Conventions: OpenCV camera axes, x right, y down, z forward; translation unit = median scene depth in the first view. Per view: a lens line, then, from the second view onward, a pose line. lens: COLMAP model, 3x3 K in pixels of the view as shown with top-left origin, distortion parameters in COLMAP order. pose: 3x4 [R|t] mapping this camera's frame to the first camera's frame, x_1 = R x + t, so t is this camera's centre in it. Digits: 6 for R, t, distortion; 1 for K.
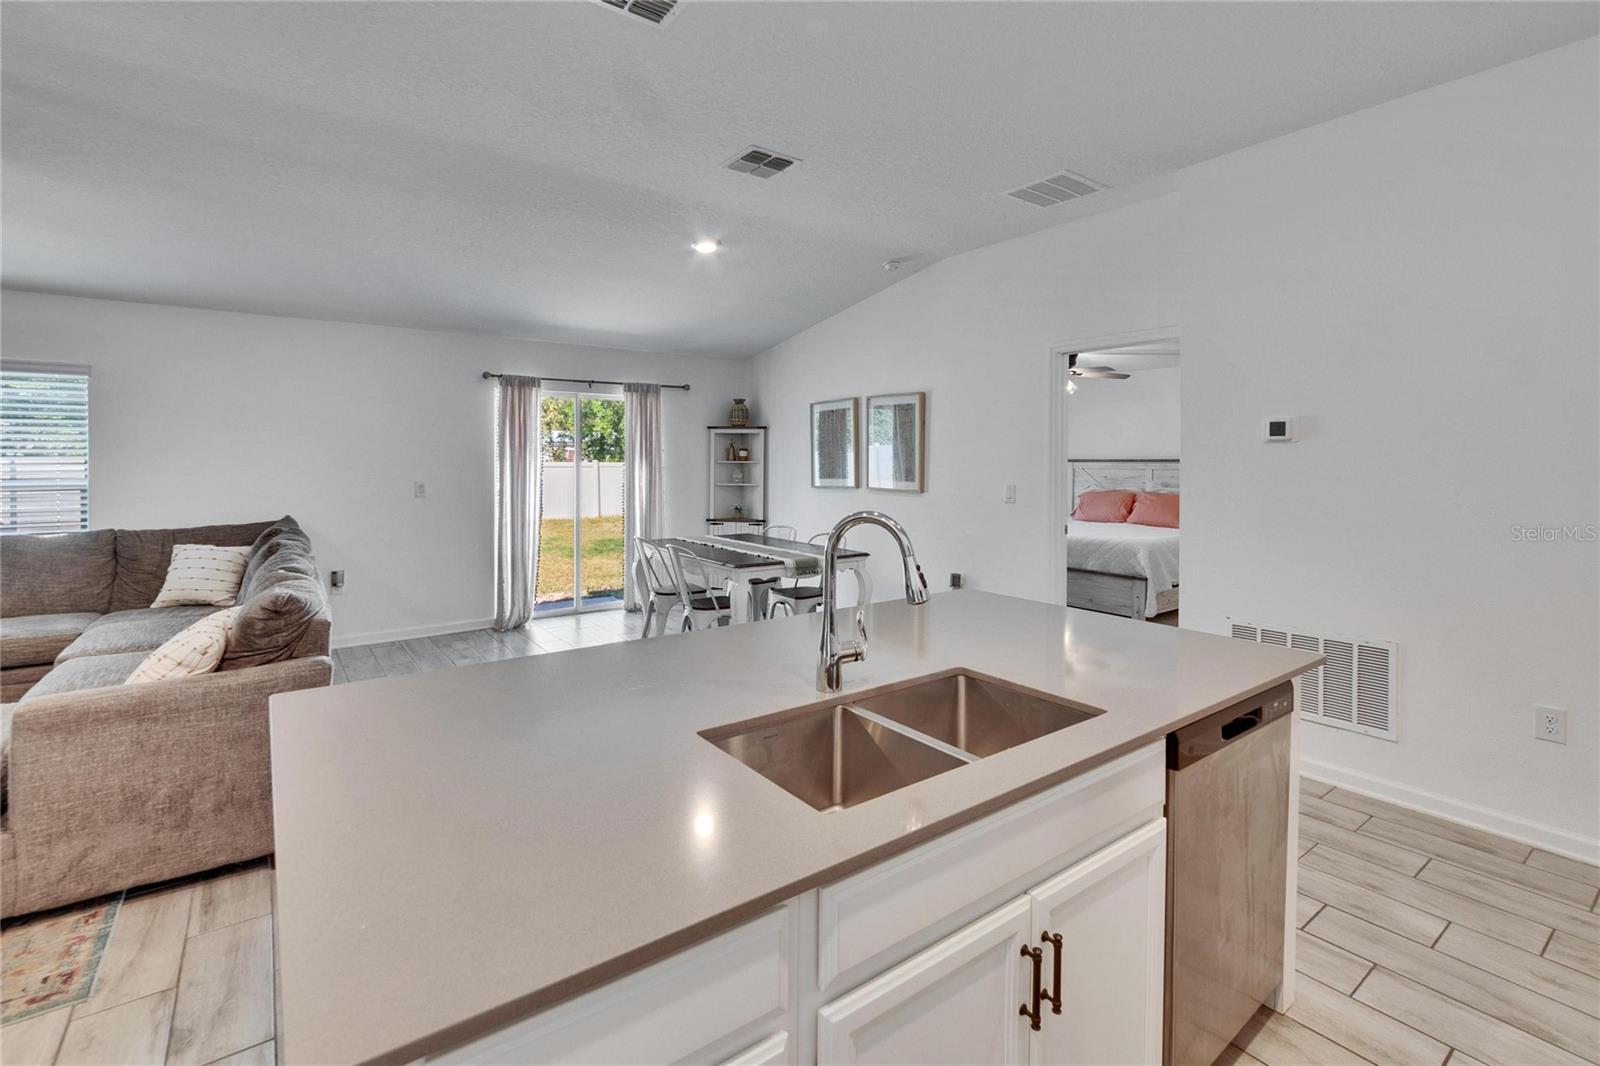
lens RADIAL K [[726.6, 0, 788.5], [0, 726.6, 468.6], [0, 0, 1]] dist [-0.001919, -0.000302]
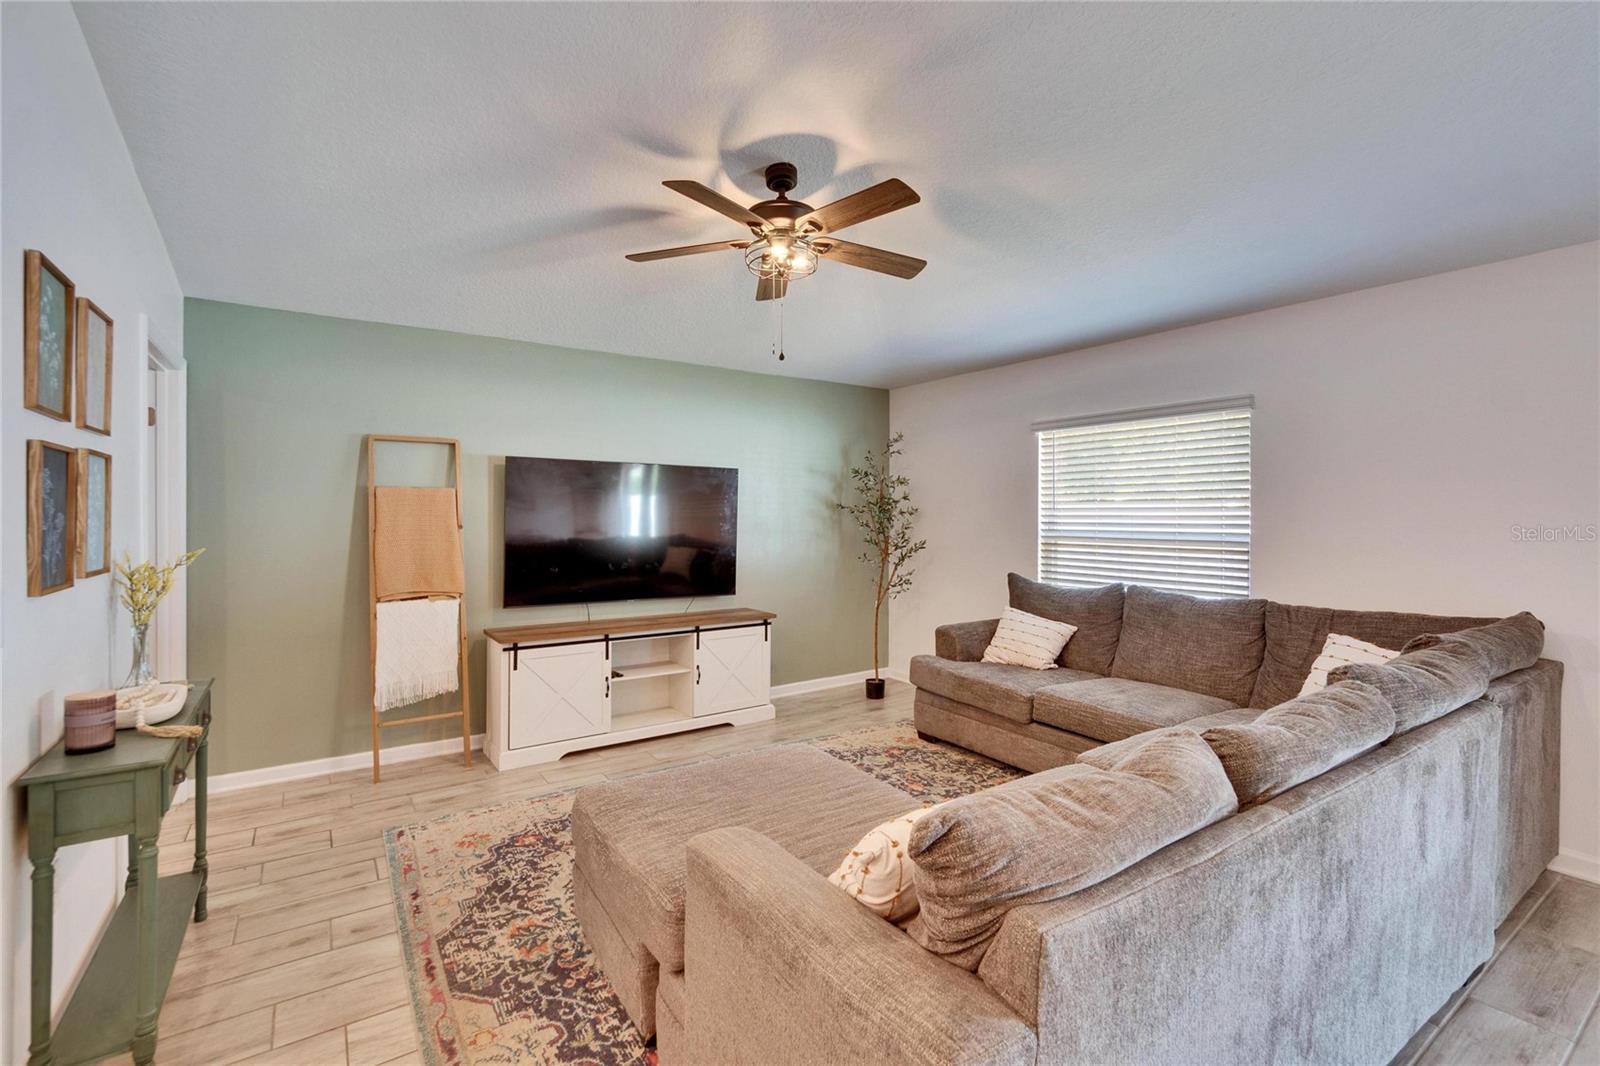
lens RADIAL K [[709.4, 0, 793.2], [0, 709.4, 516.1], [0, 0, 1]] dist [-0.007548, 0.003678]
pose [[-0.027932, 0.001846, -0.999608, -0.120279], [-0.014197, 0.999897, 0.002243, -0.001336], [0.999509, 0.014254, -0.027903, 0.396952]]
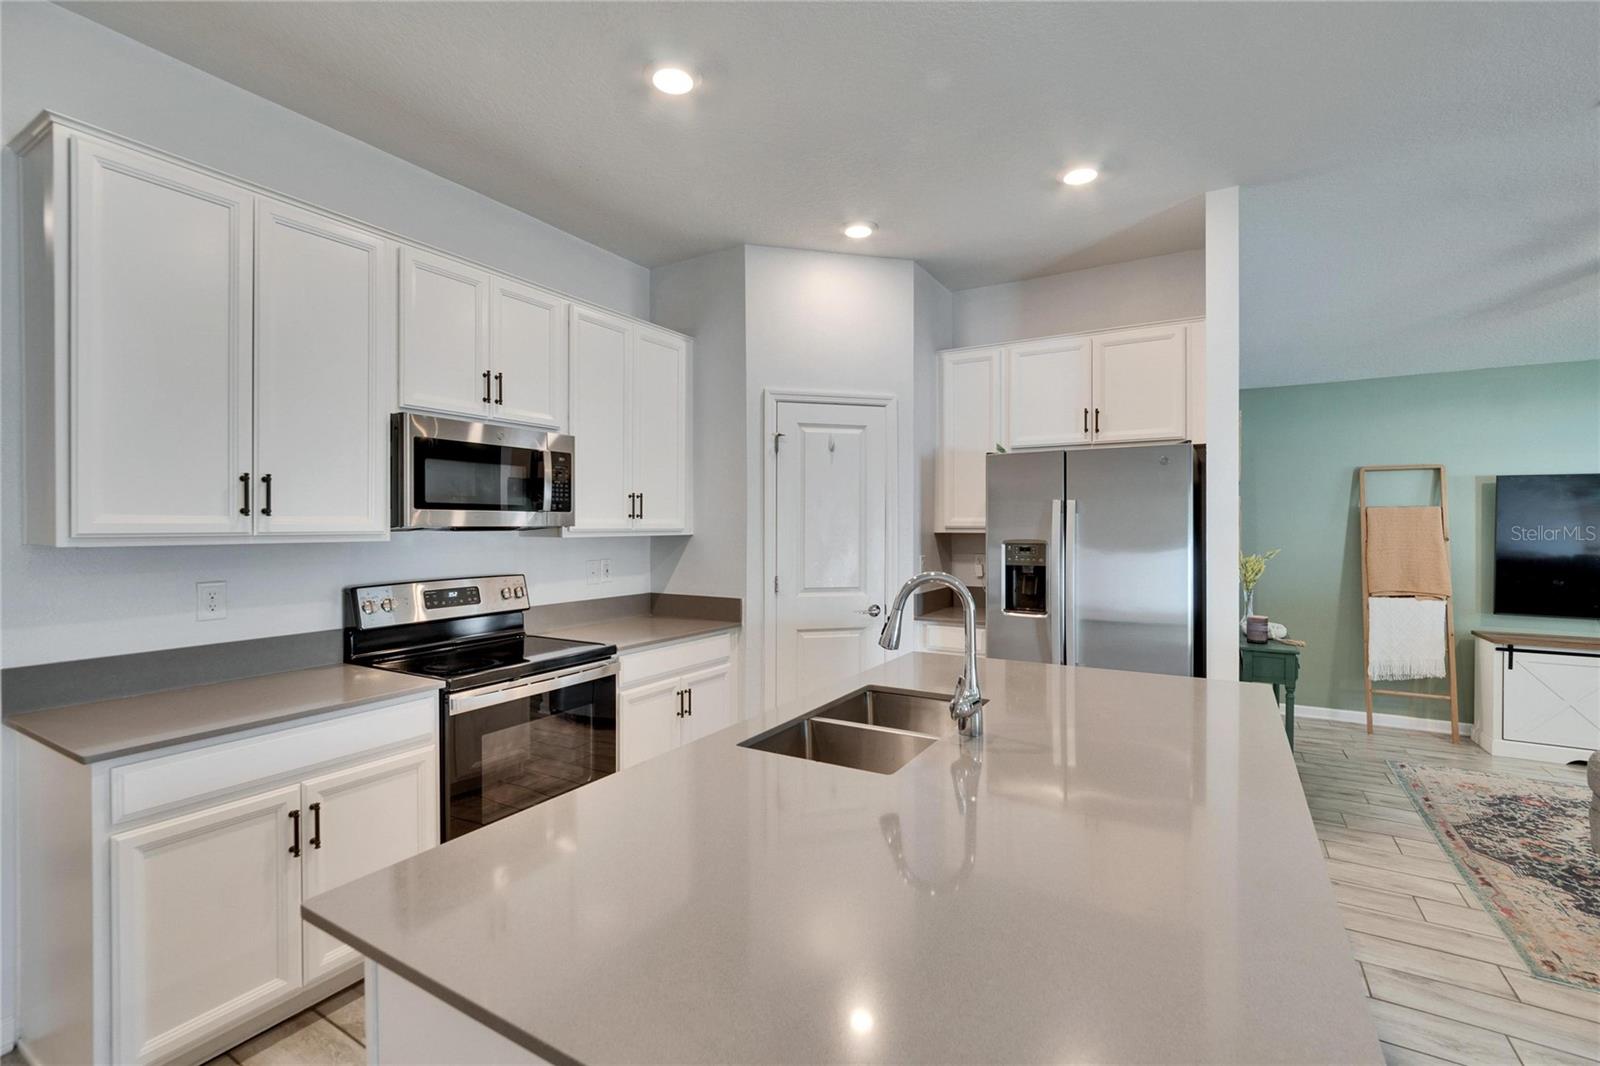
lens RADIAL K [[709.4, 0, 791.3], [0, 709.4, 526.2], [0, 0, 1]] dist [-0.007548, 0.003678]
pose [[-0.920419, 0.001107, -0.390932, 0.194305], [-0.003567, 0.999931, 0.011231, -0.005993], [0.390918, 0.011732, -0.920351, 0.500502]]
